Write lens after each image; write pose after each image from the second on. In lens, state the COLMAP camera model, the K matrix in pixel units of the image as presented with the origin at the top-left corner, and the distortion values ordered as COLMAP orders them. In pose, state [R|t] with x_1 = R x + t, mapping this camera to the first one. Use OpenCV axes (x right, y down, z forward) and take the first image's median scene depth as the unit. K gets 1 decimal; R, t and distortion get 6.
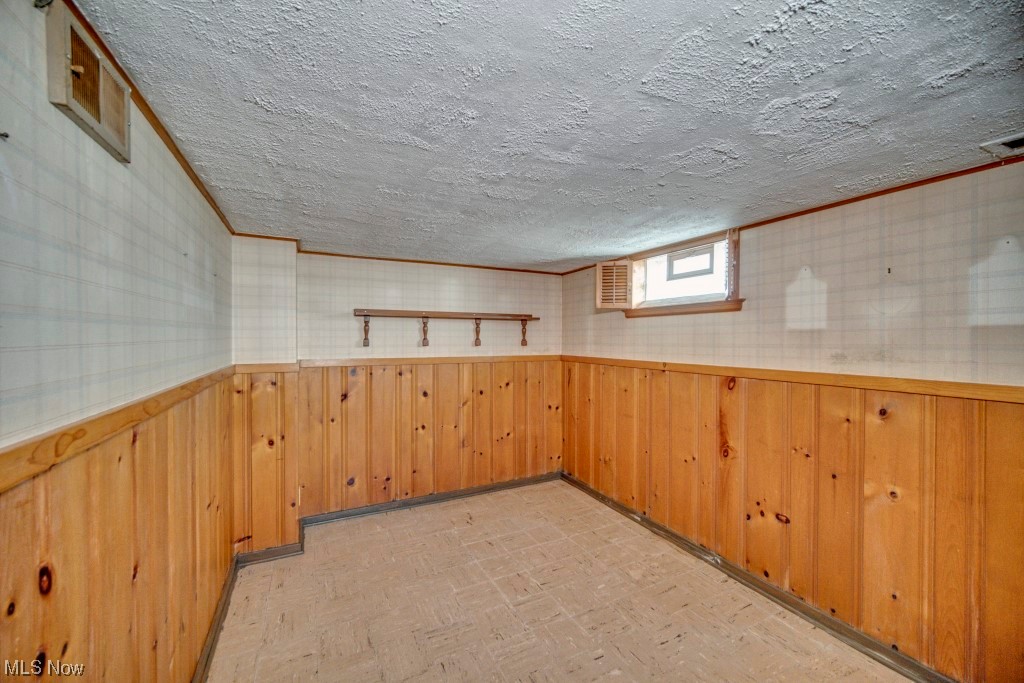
lens RADIAL K [[407.7, 0, 513.5], [0, 407.7, 343.5], [0, 0, 1]] dist [-0.000672, -0.000018]
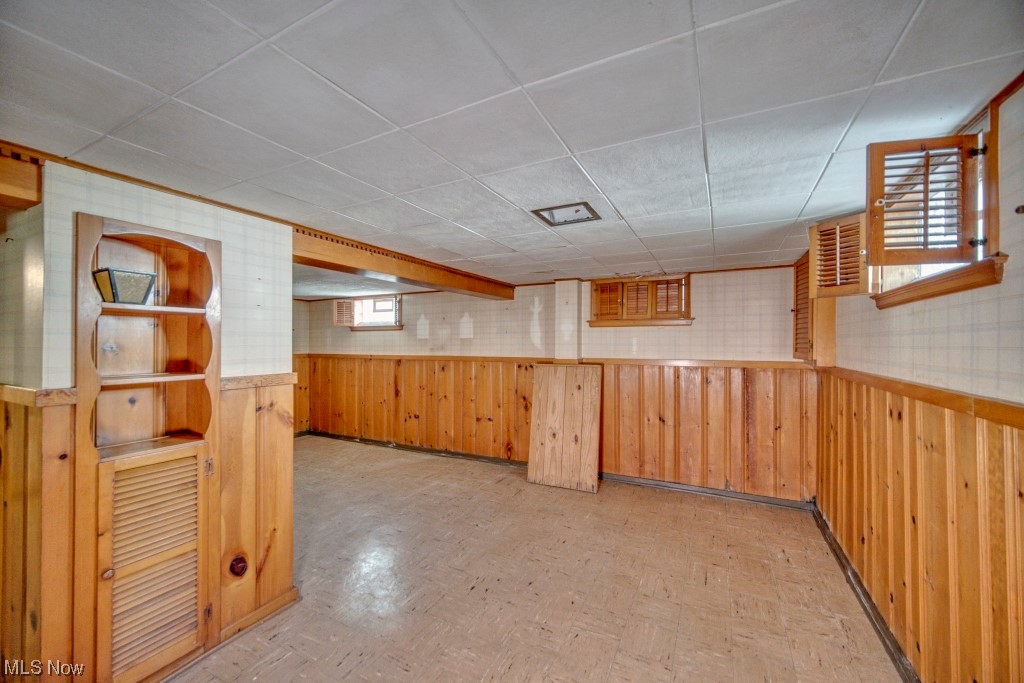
lens RADIAL K [[407.7, 0, 516.3], [0, 407.7, 346.1], [0, 0, 1]] dist [-0.000672, -0.000018]
pose [[0.808830, 0.000054, 0.588042, -0.219486], [0.006491, 0.999938, -0.009020, 0.027395], [-0.588006, 0.011112, 0.808780, -1.006775]]
